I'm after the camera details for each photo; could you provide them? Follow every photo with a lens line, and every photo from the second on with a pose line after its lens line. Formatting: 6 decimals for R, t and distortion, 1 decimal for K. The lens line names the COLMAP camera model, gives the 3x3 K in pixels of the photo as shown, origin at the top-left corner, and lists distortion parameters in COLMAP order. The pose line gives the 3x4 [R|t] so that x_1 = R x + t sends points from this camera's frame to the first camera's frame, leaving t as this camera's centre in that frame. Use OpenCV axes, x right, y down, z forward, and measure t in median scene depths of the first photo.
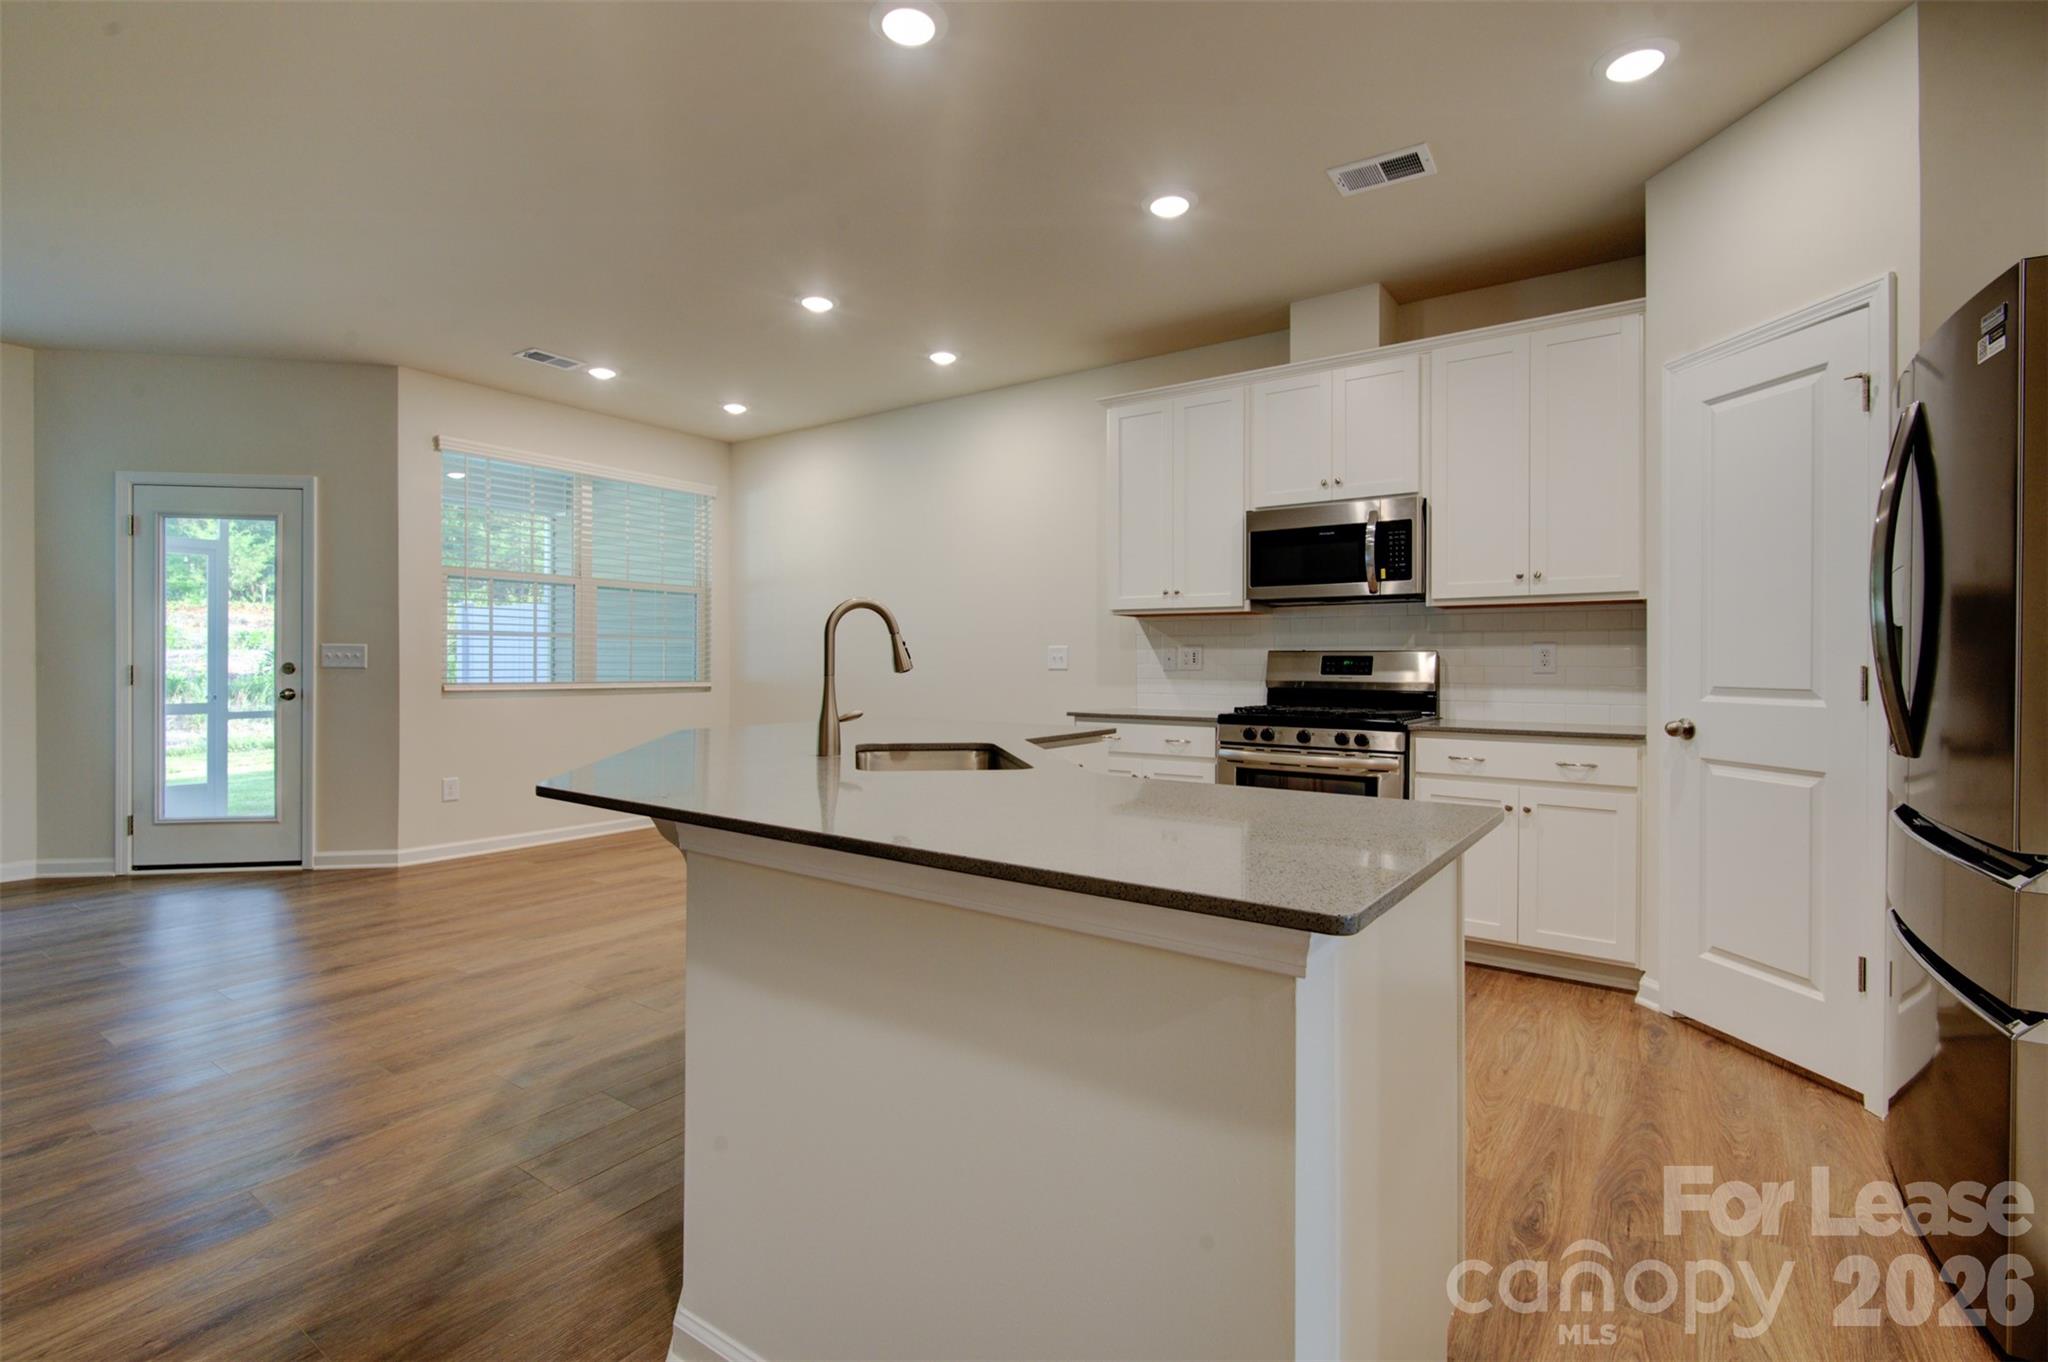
lens RADIAL K [[963.9, 0, 991.8], [0, 963.9, 655.1], [0, 0, 1]] dist [-0.001521, -0.000580]
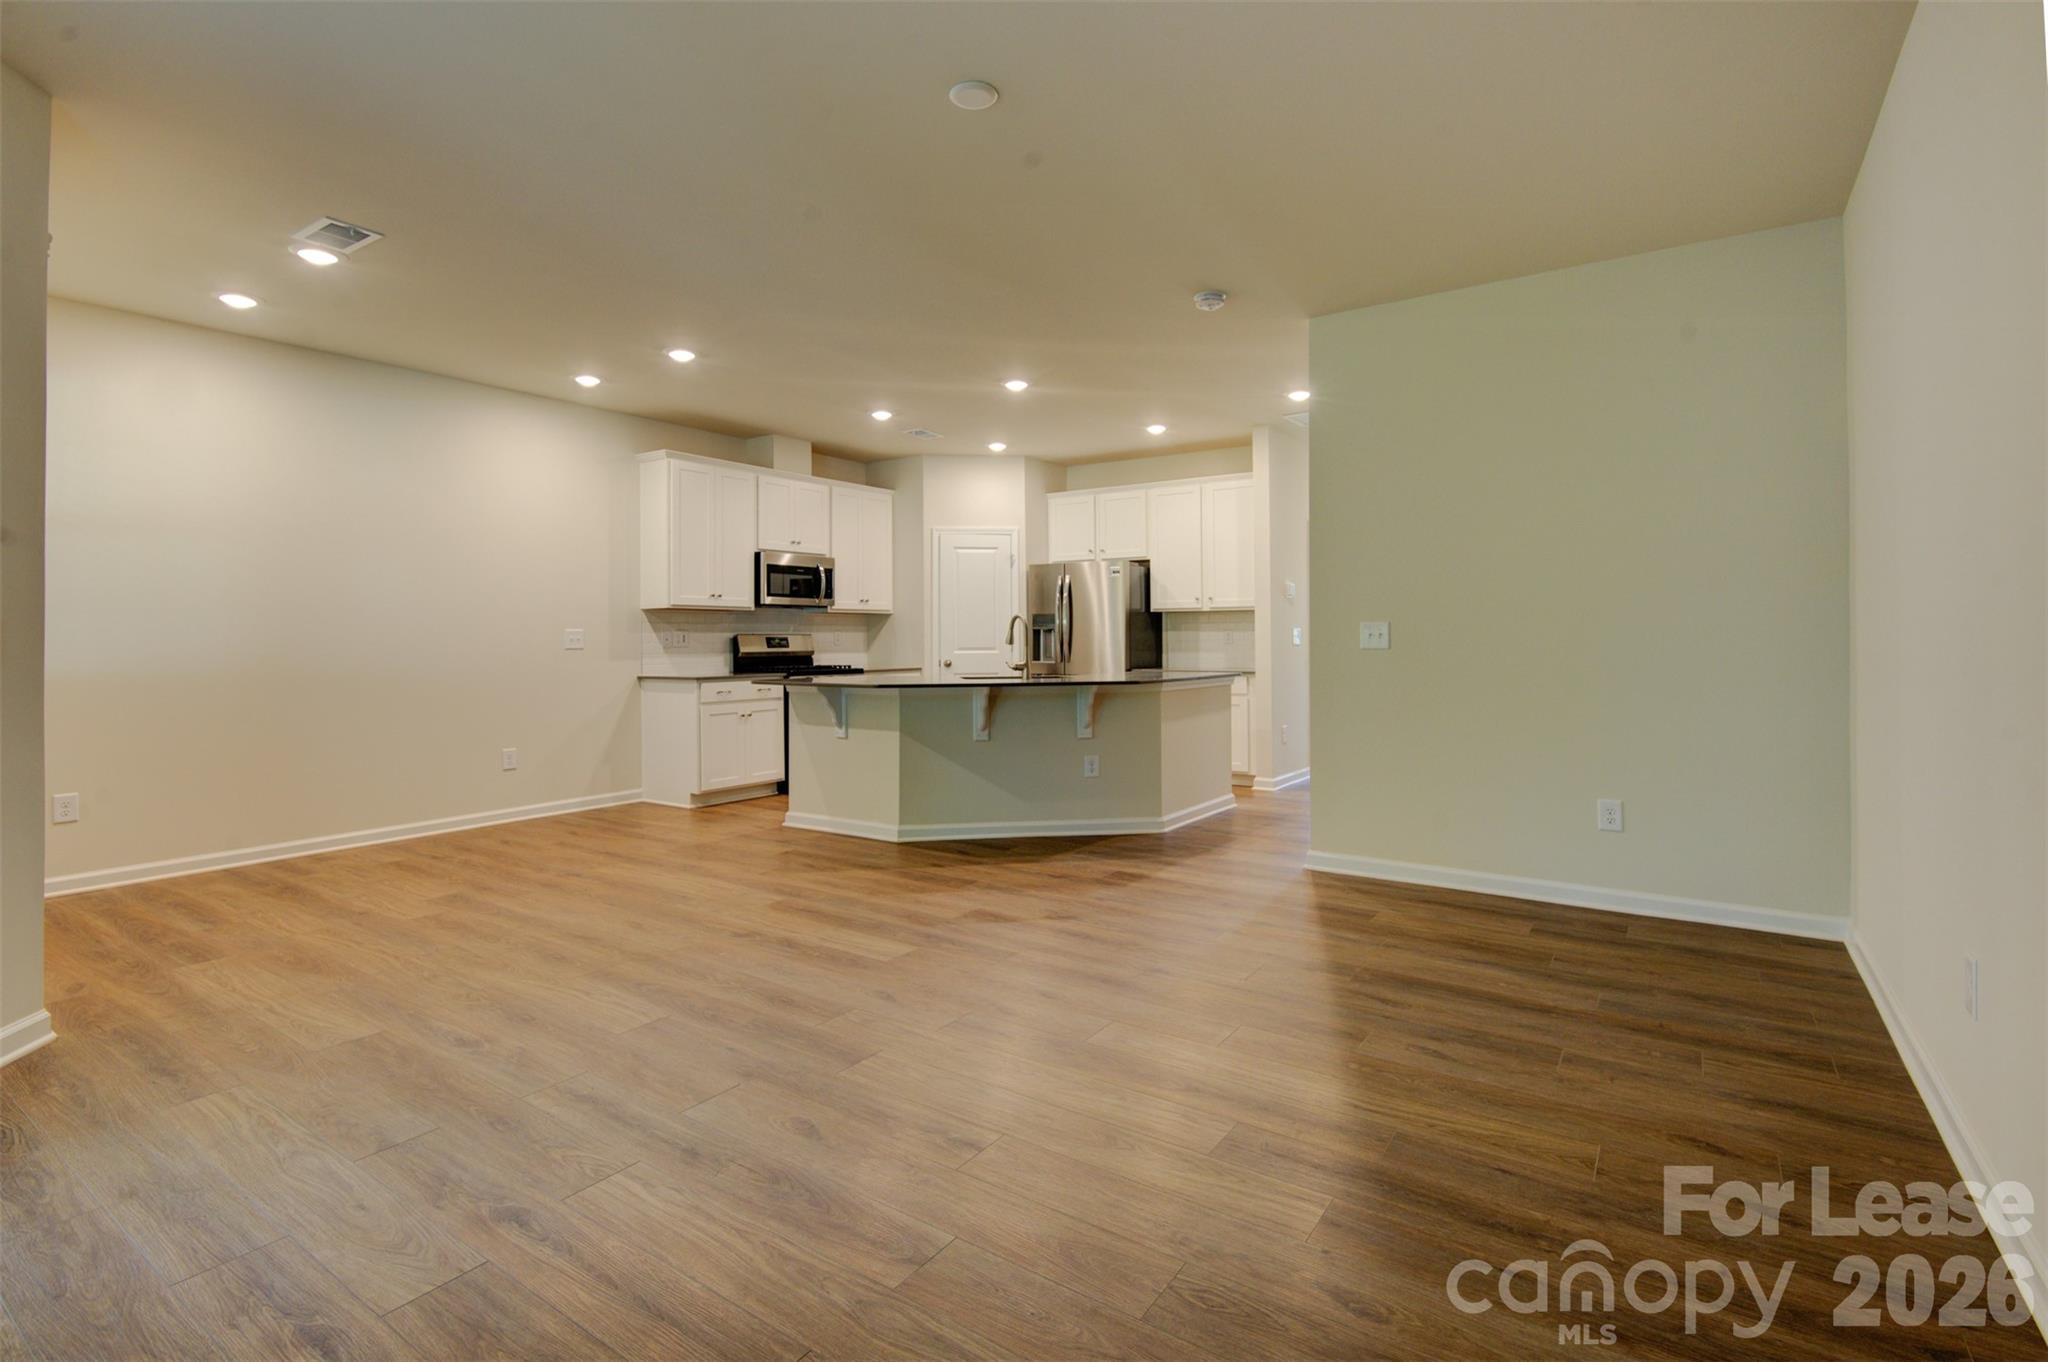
lens RADIAL K [[990.3, 0, 1074.8], [0, 990.3, 627.4], [0, 0, 1]] dist [0.000622, -0.005679]
pose [[-0.087216, 0.006926, 0.996165, -1.557647], [-0.004785, 0.999961, -0.007371, -0.006984], [-0.996178, -0.005410, -0.087180, 0.633381]]
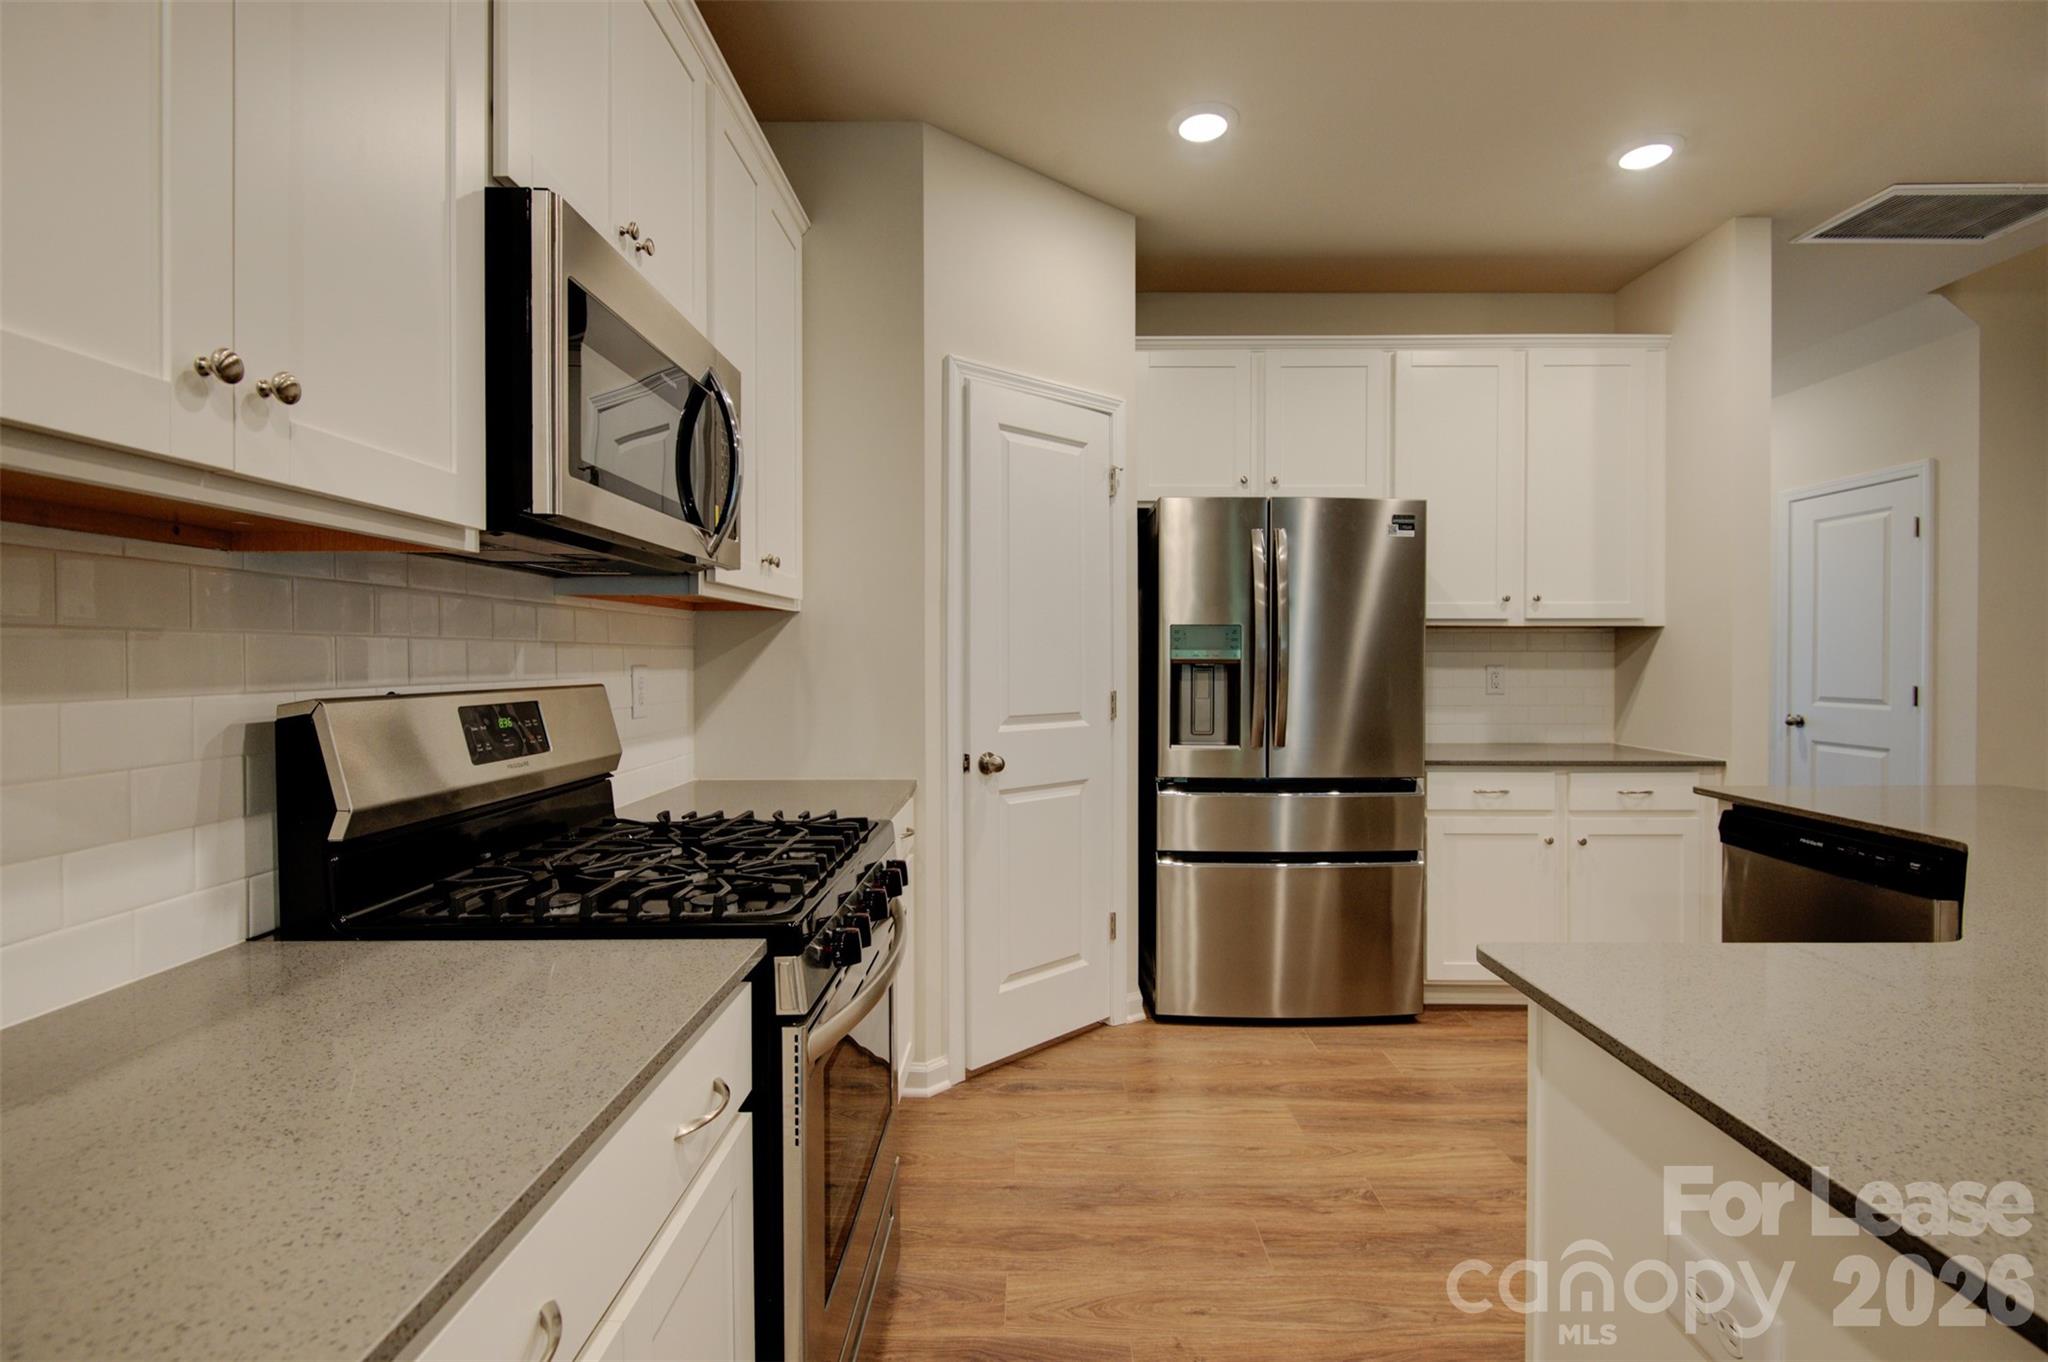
lens RADIAL K [[932.2, 0, 1024.9], [0, 932.2, 673.7], [0, 0, 1]] dist [0.000842, -0.005338]
pose [[-0.595366, -0.023314, 0.803116, -0.023324], [-0.013620, 0.999728, 0.018925, -0.020782], [-0.803339, 0.000328, -0.595522, 1.092086]]
